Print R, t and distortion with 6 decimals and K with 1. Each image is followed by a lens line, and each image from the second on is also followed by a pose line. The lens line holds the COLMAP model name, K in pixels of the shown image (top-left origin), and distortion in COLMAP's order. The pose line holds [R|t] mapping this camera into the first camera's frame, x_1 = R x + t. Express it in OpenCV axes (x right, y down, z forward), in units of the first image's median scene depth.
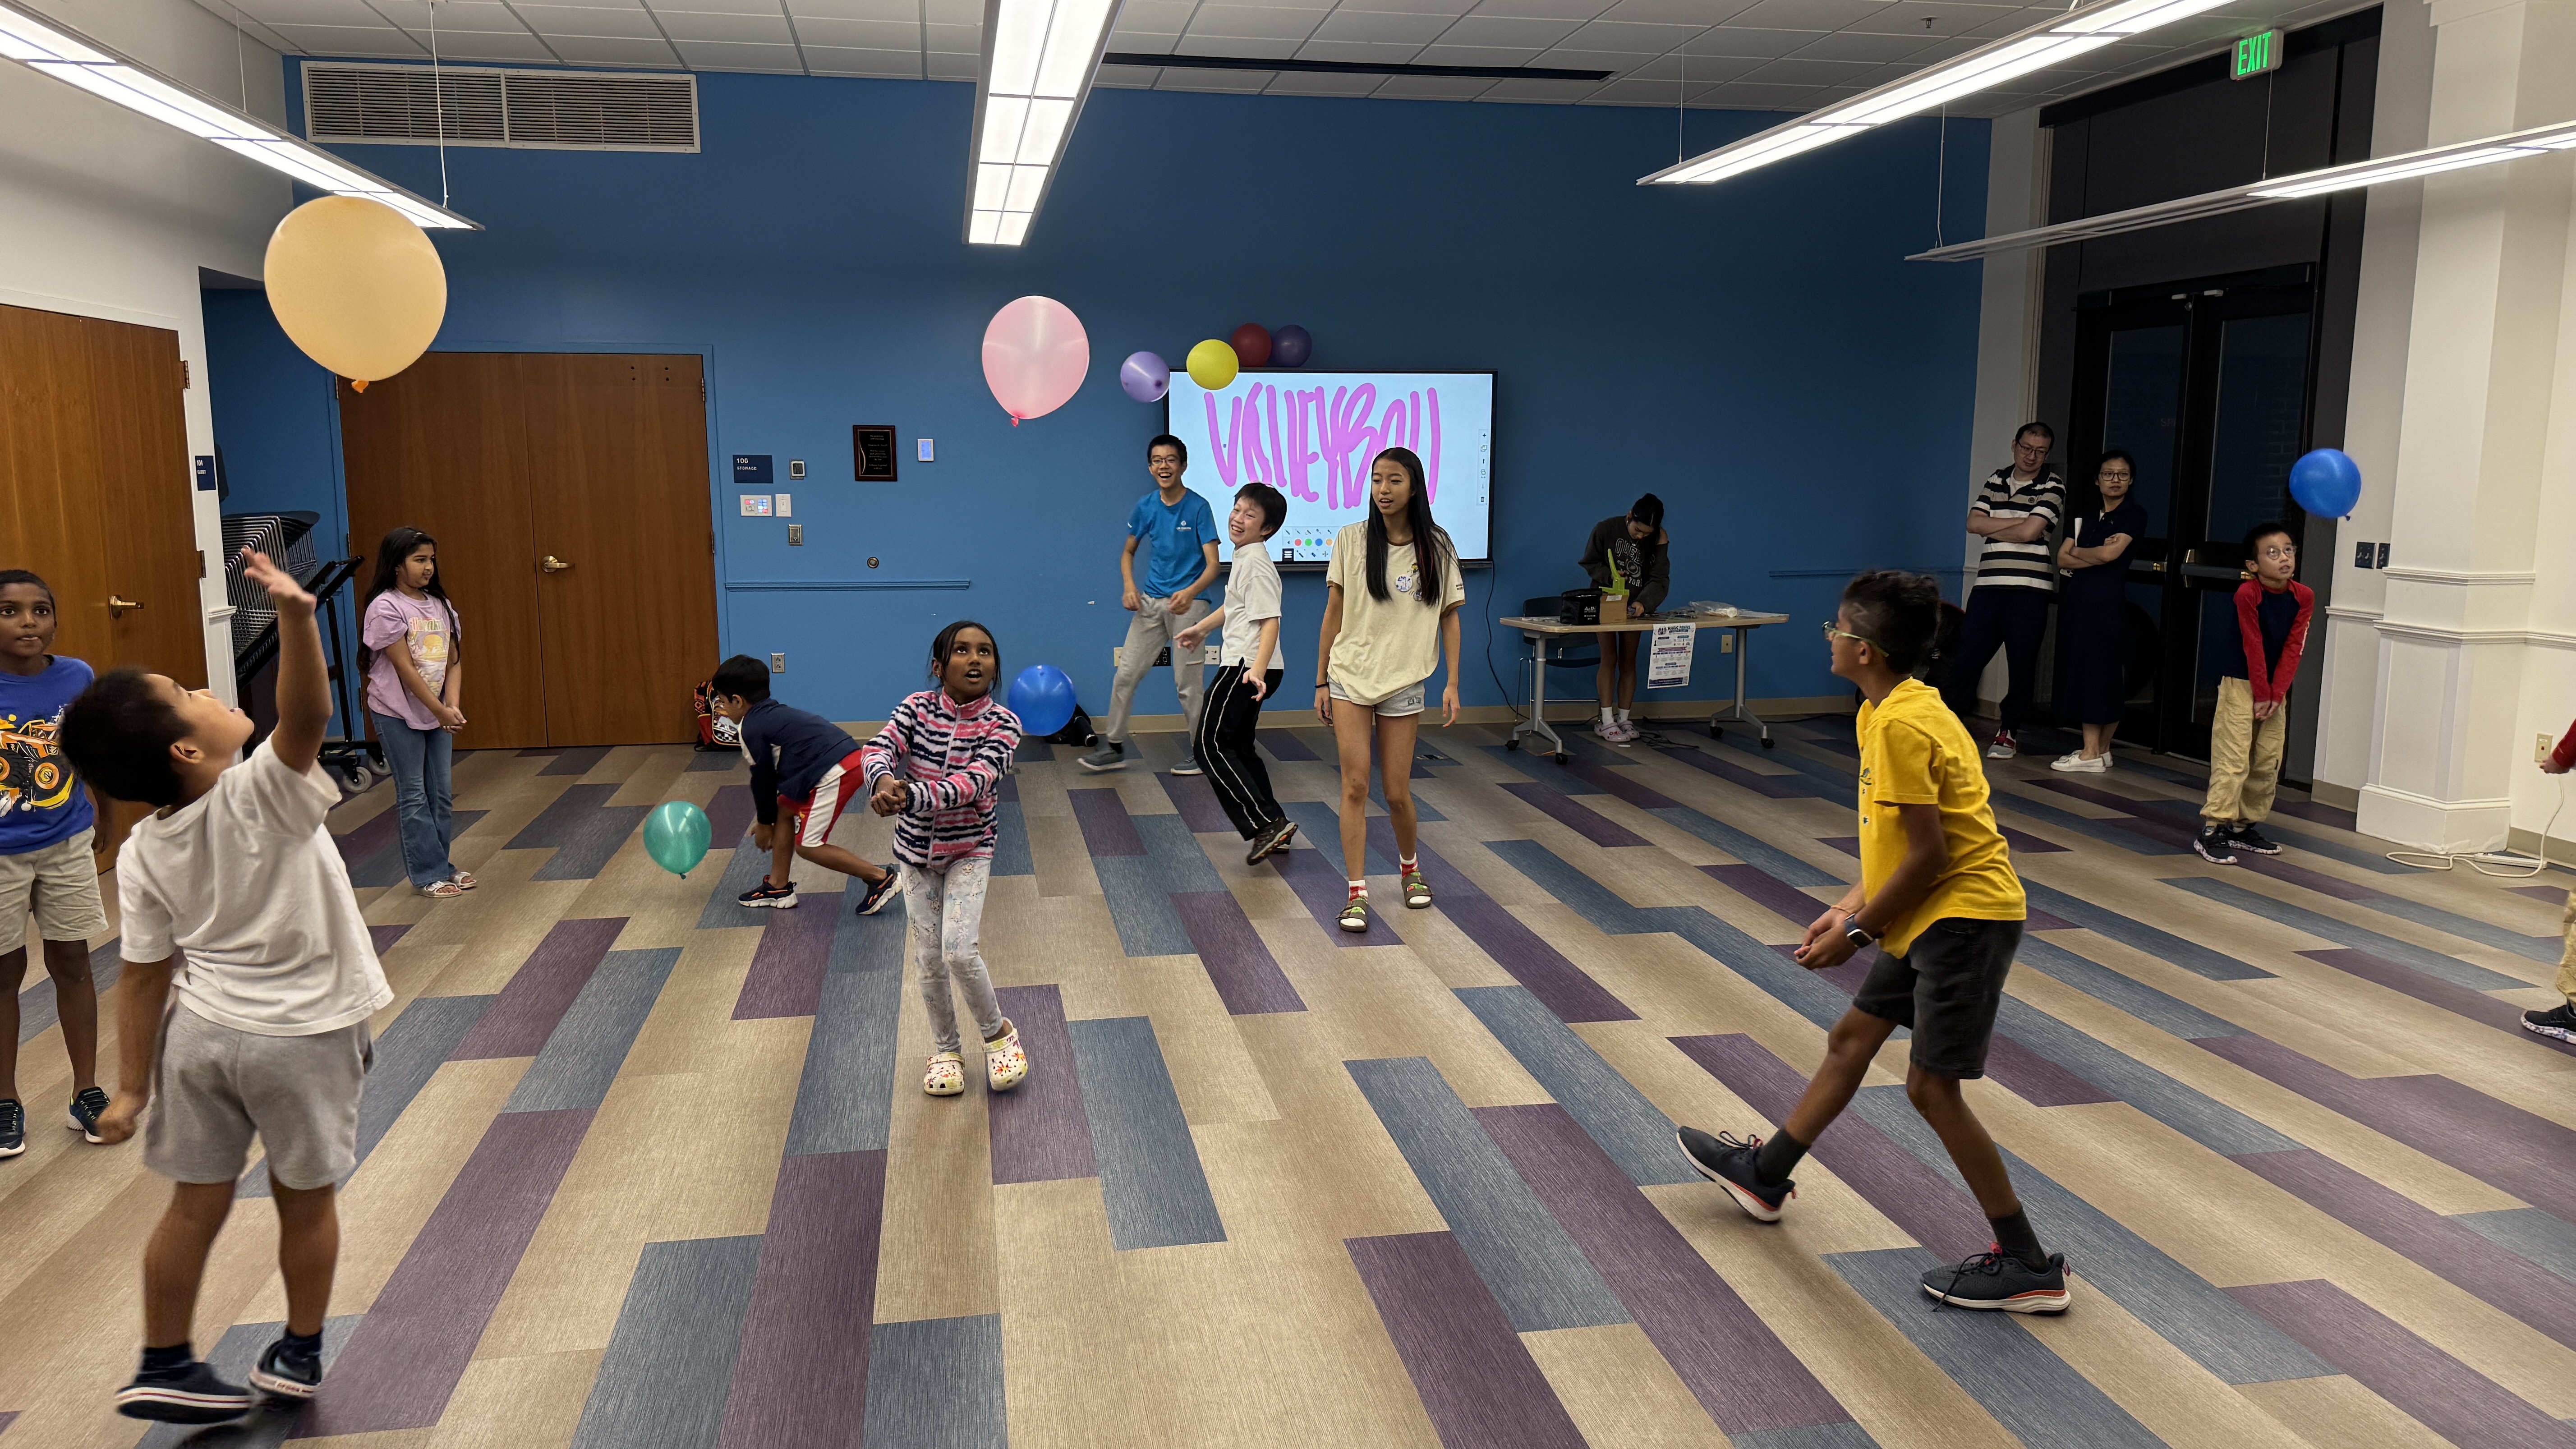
lens RADIAL K [[1817.8, 0, 1274.3], [0, 1817.8, 742.9], [0, 0, 1]] dist [0.043254, -0.068753]
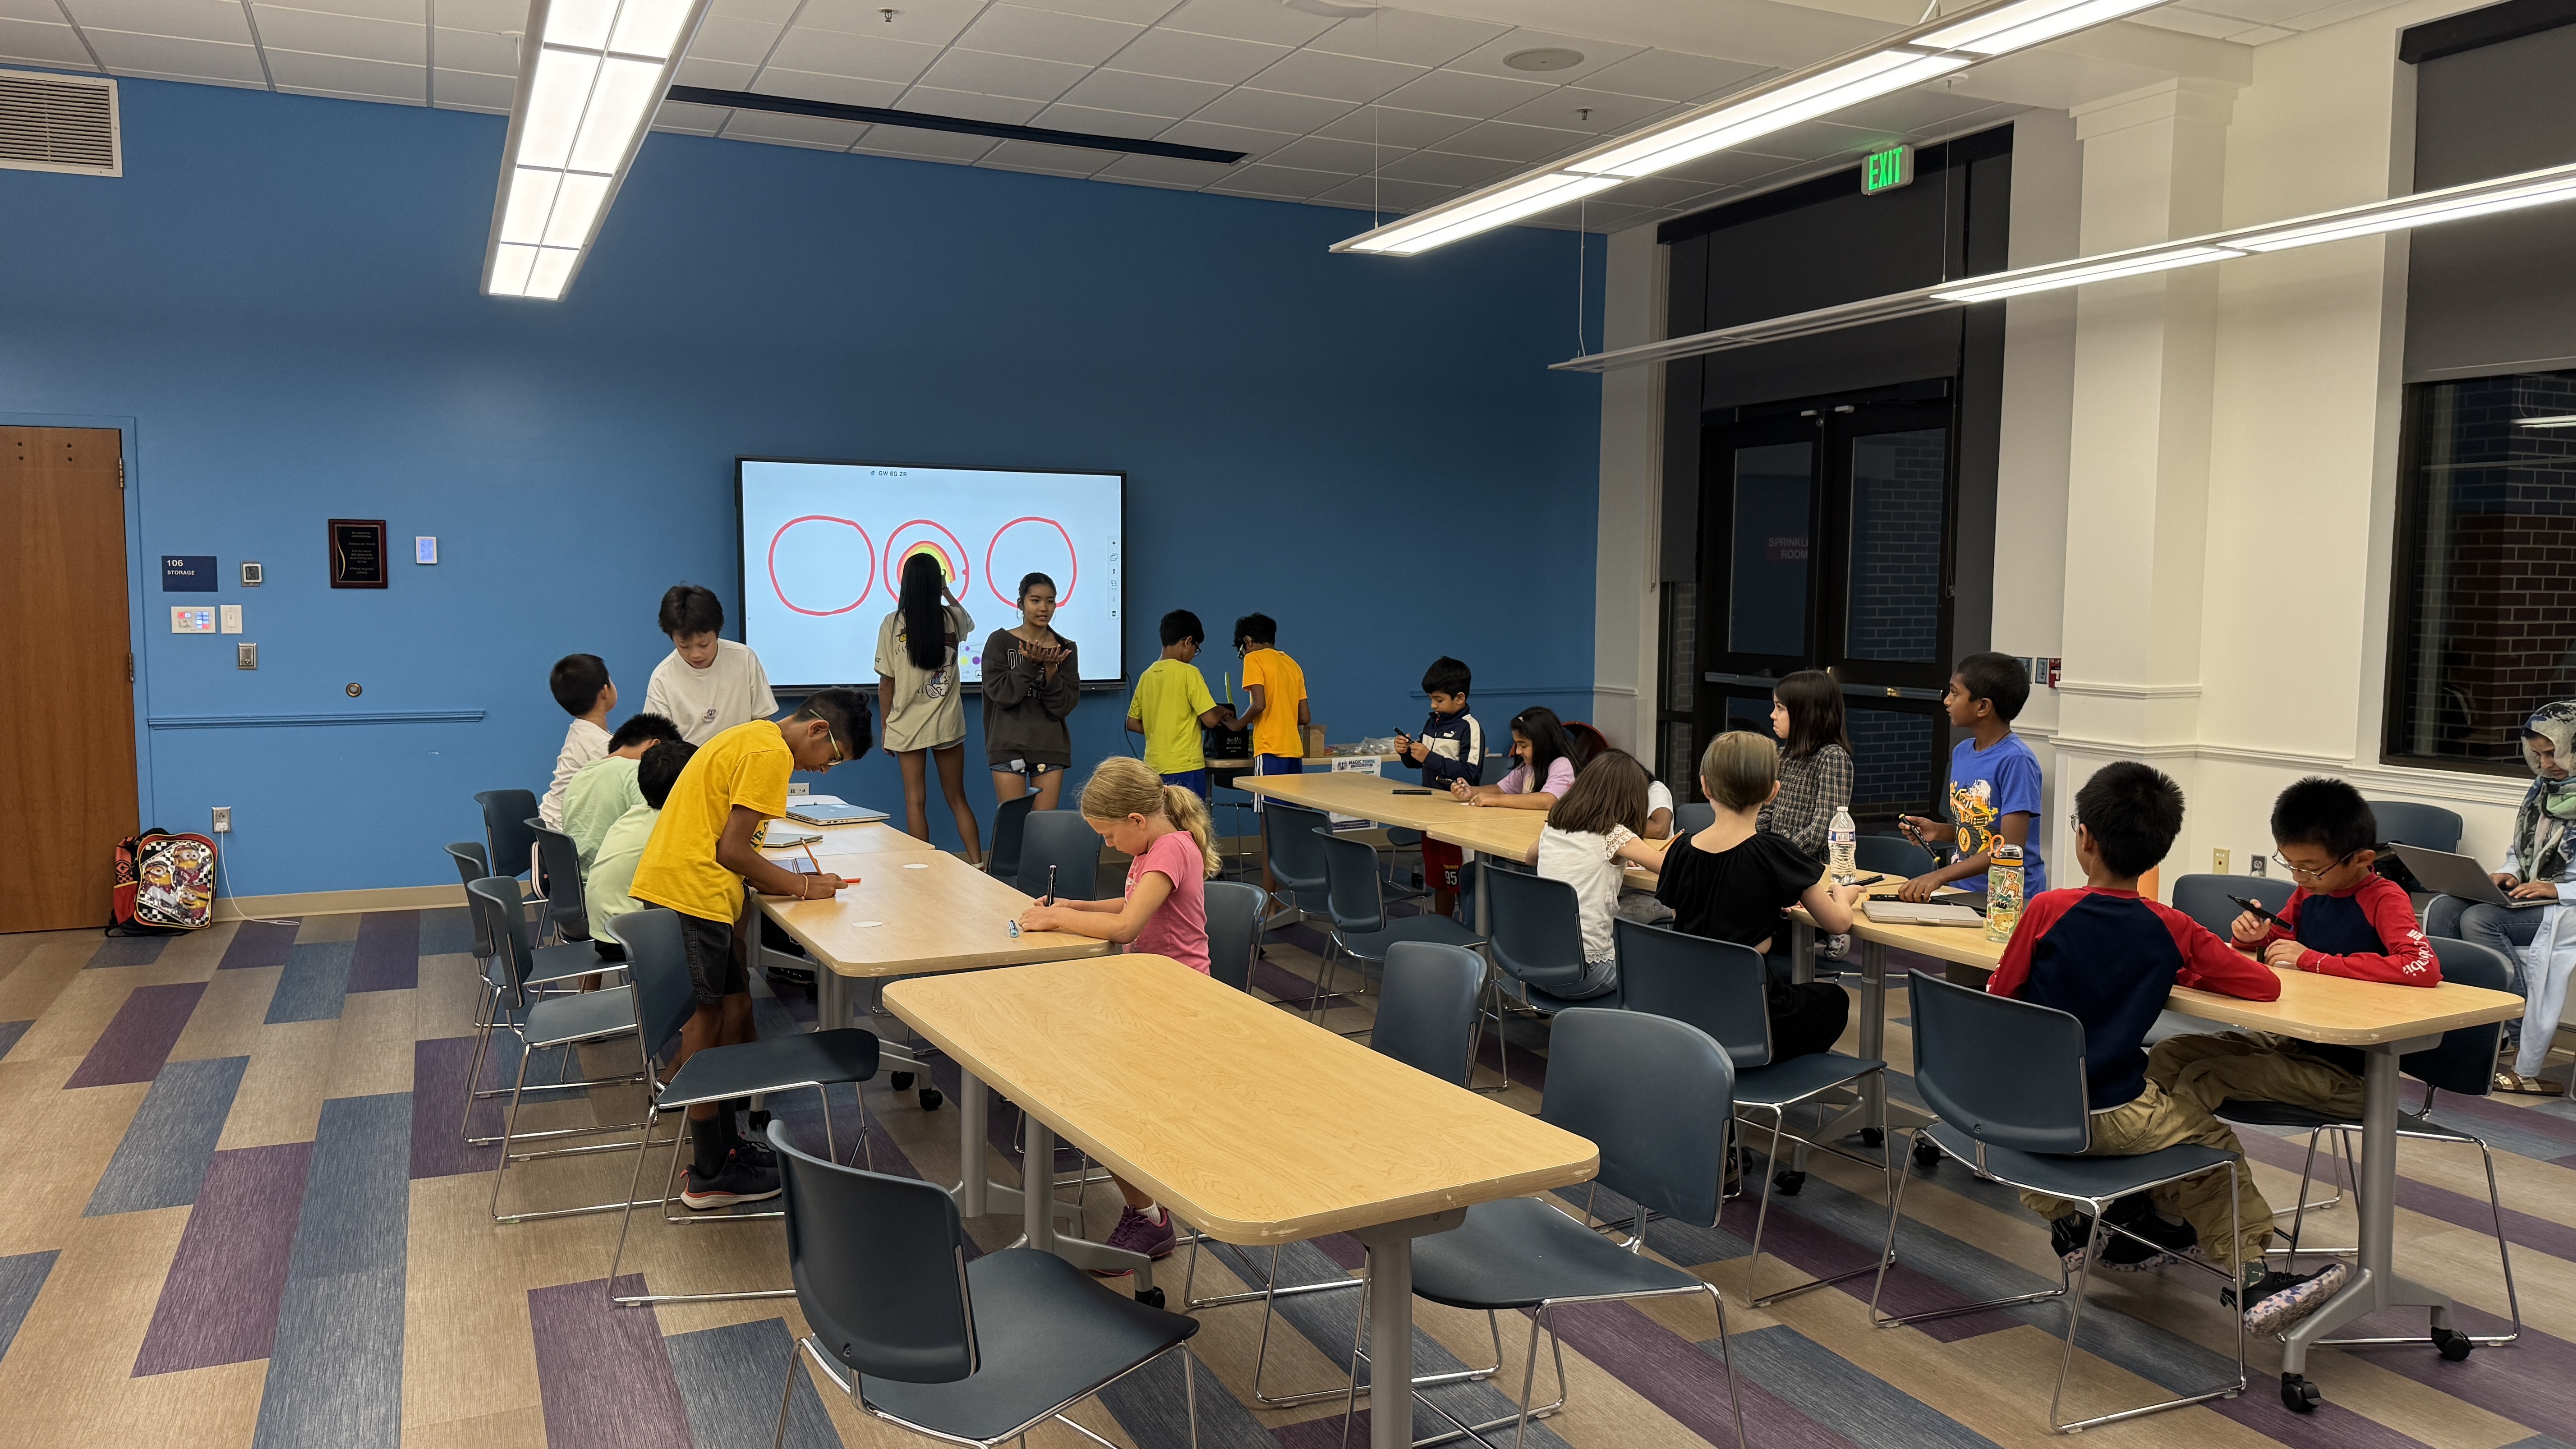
lens RADIAL K [[1817.8, 0, 1295.3], [0, 1817.8, 730.3], [0, 0, 1]] dist [0.043254, -0.068753]
pose [[0.966218, -0.014867, 0.257297, -0.034494], [0.034032, 0.996953, -0.070194, -0.013481], [-0.255470, 0.076579, 0.963780, 0.145305]]
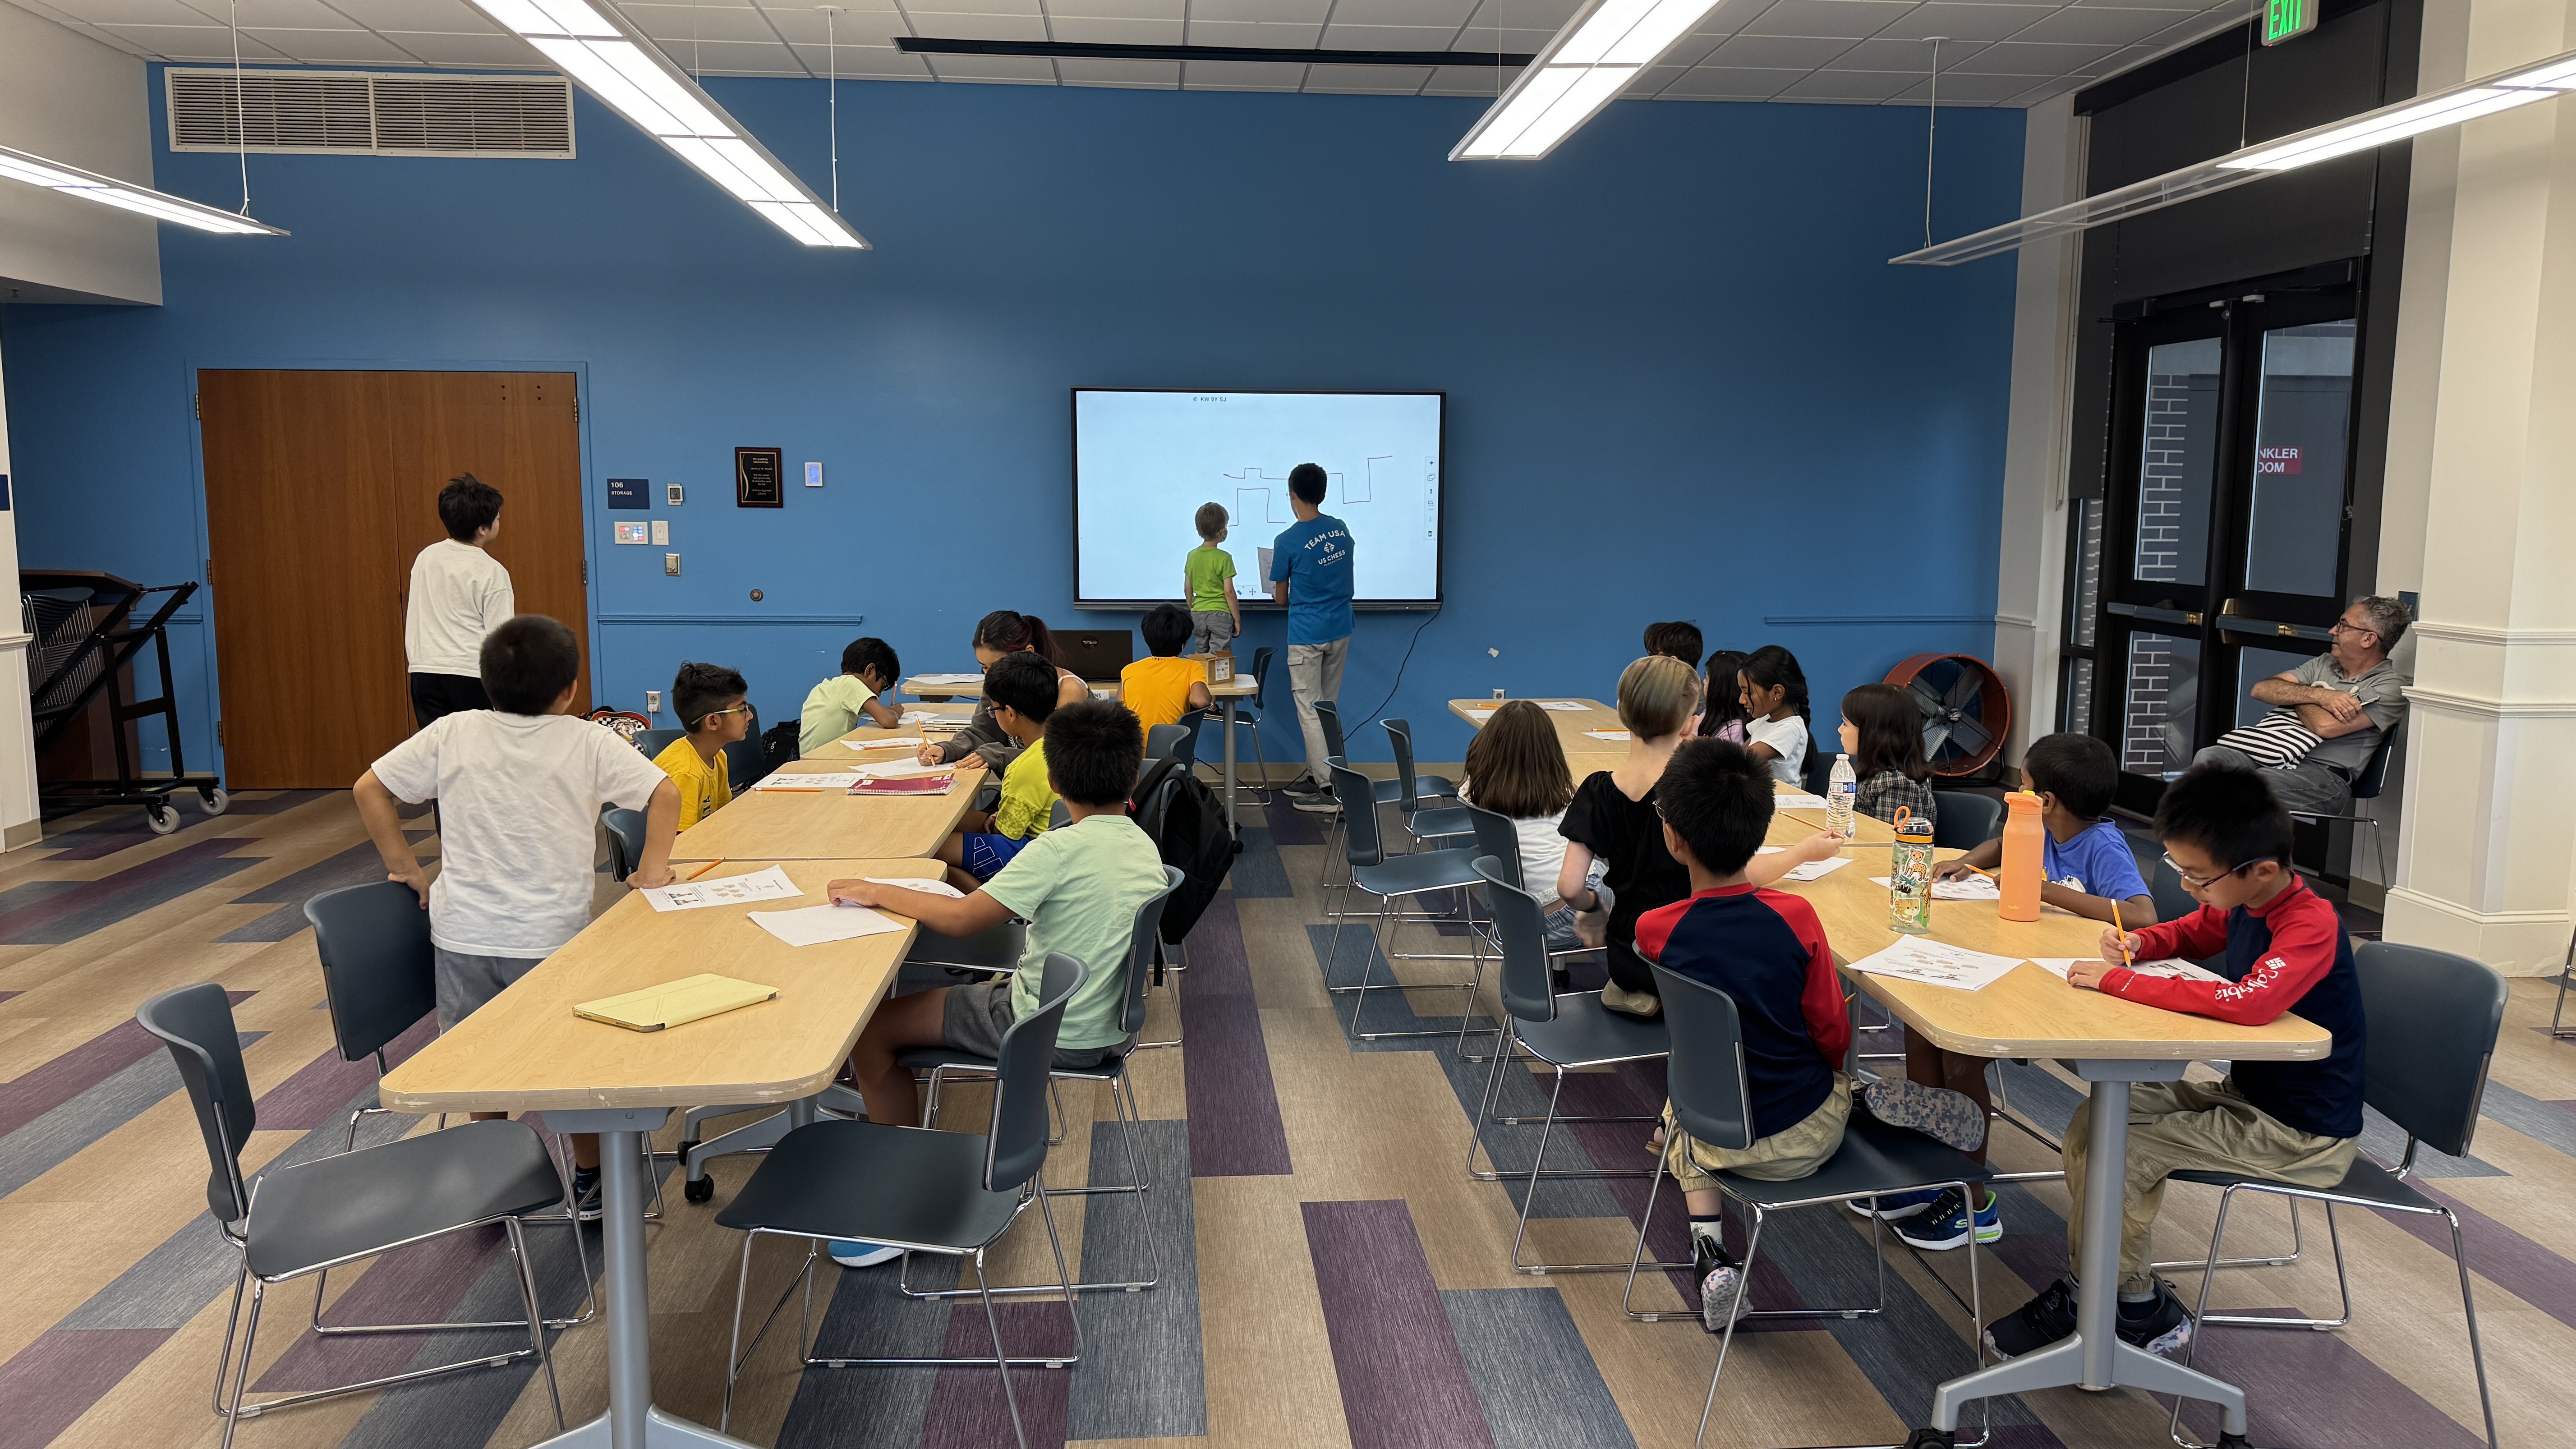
lens RADIAL K [[1817.8, 0, 1302.2], [0, 1817.8, 723.3], [0, 0, 1]] dist [0.043254, -0.068753]
pose [[0.994880, 0.018376, -0.099383, 0.174073], [-0.021645, 0.999256, -0.031921, -0.012357], [0.098722, 0.033909, 0.994537, 0.125865]]
